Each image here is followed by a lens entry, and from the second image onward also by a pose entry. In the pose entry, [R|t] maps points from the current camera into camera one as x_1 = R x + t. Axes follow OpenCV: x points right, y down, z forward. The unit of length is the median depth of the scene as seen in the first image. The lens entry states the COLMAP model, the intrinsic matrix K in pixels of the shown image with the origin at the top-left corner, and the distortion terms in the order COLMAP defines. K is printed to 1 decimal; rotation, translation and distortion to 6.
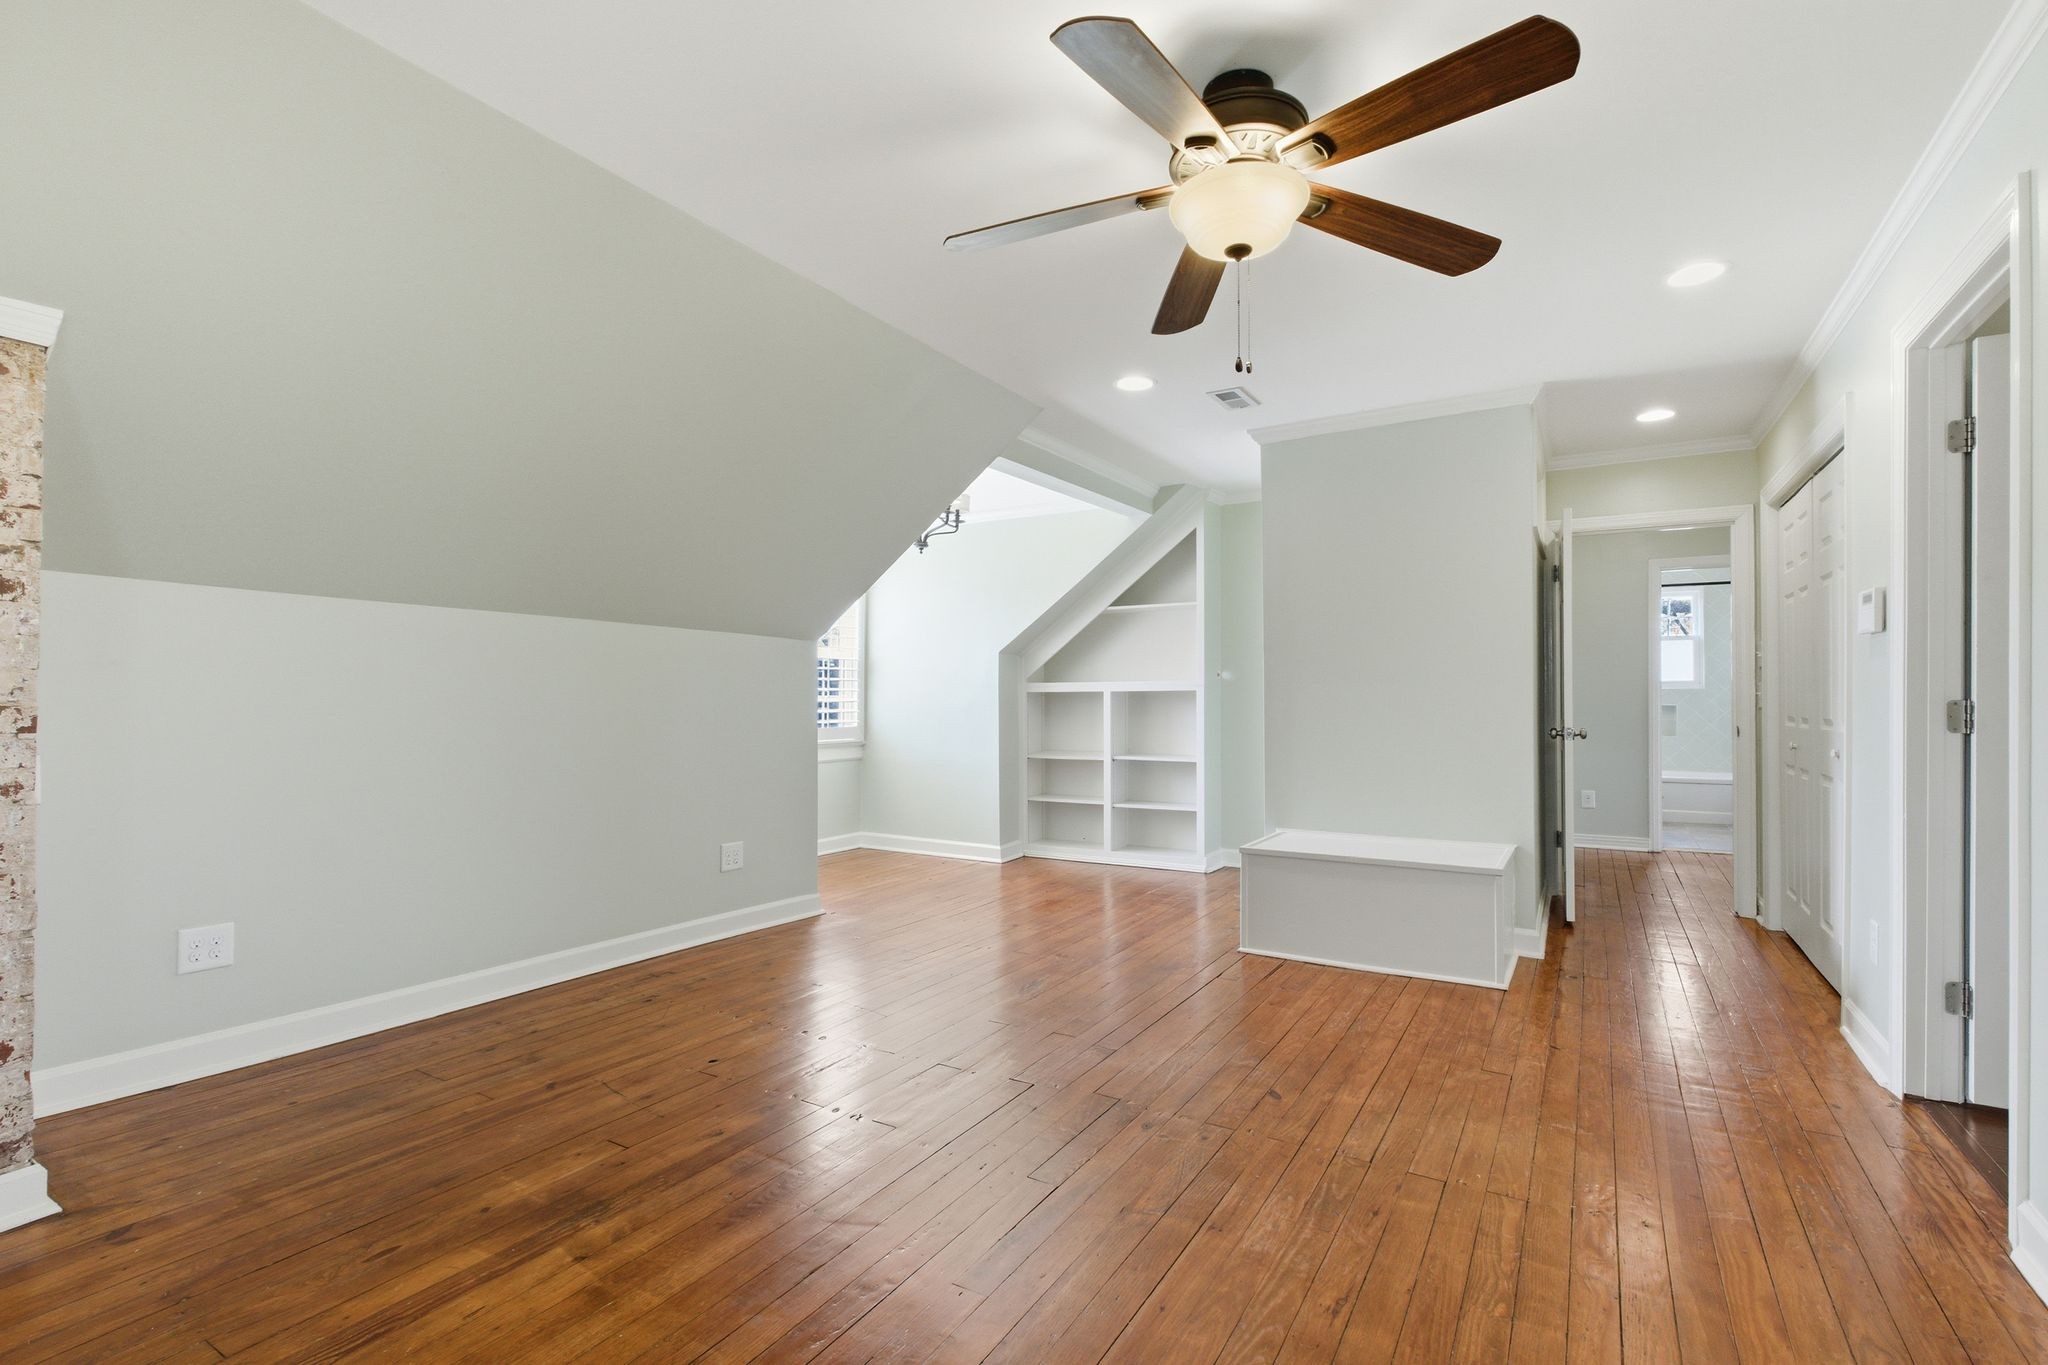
lens RADIAL K [[915.3, 0, 1039.5], [0, 915.3, 691.3], [0, 0, 1]] dist [-0.004643, -0.000144]
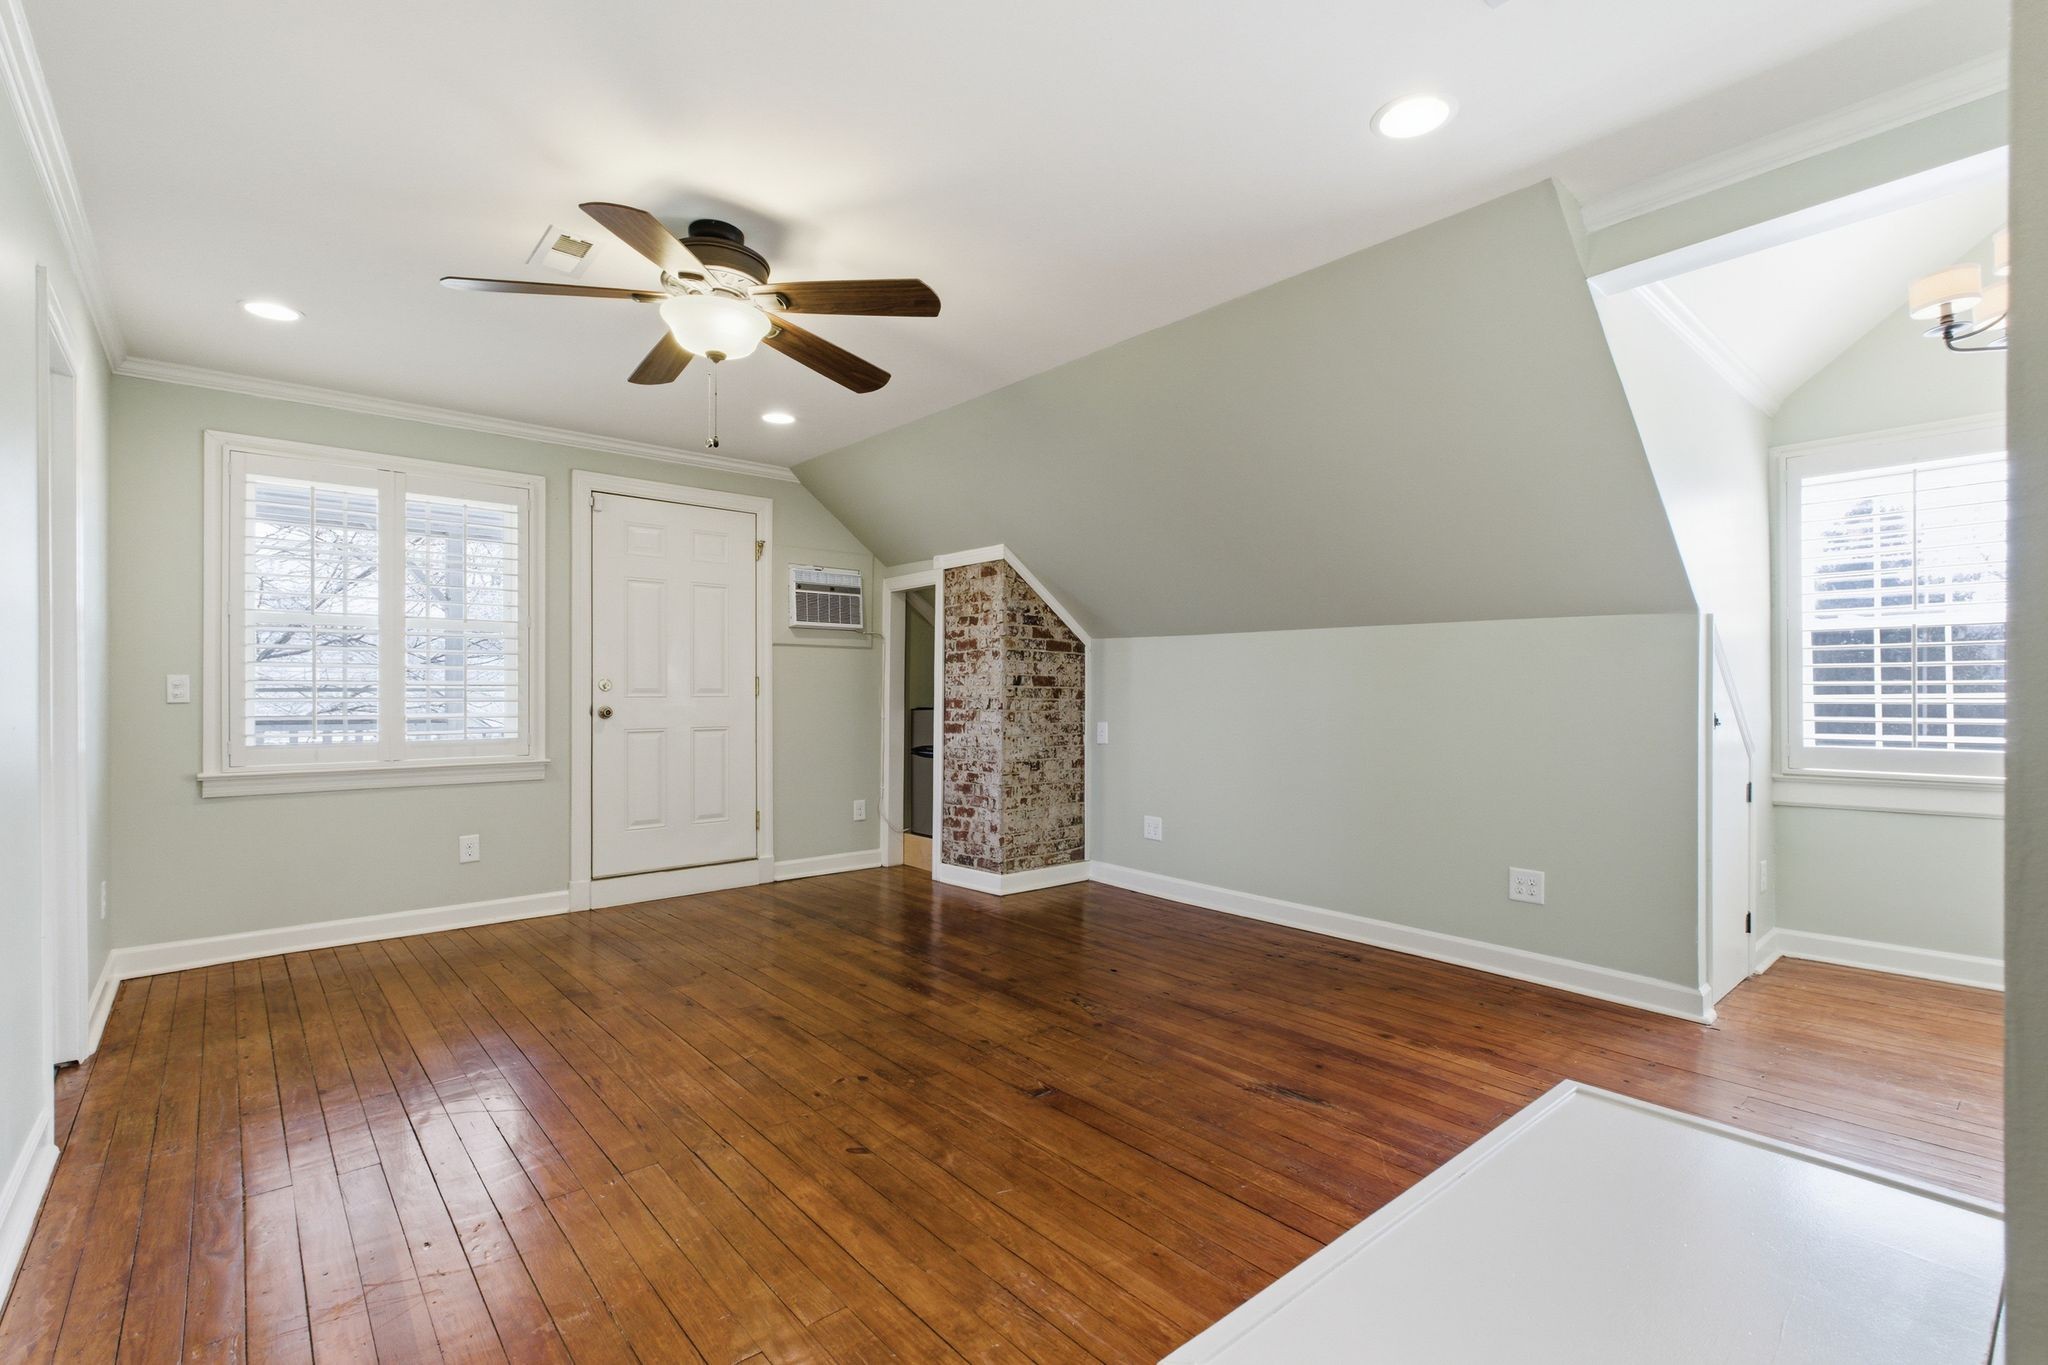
lens RADIAL K [[915.3, 0, 1029.9], [0, 915.3, 700.4], [0, 0, 1]] dist [-0.004643, -0.000144]
pose [[-0.304258, 0.005665, -0.952573, 0.919226], [0.006113, 0.999973, 0.003995, 0.007190], [0.952570, -0.004607, -0.304285, 1.261821]]
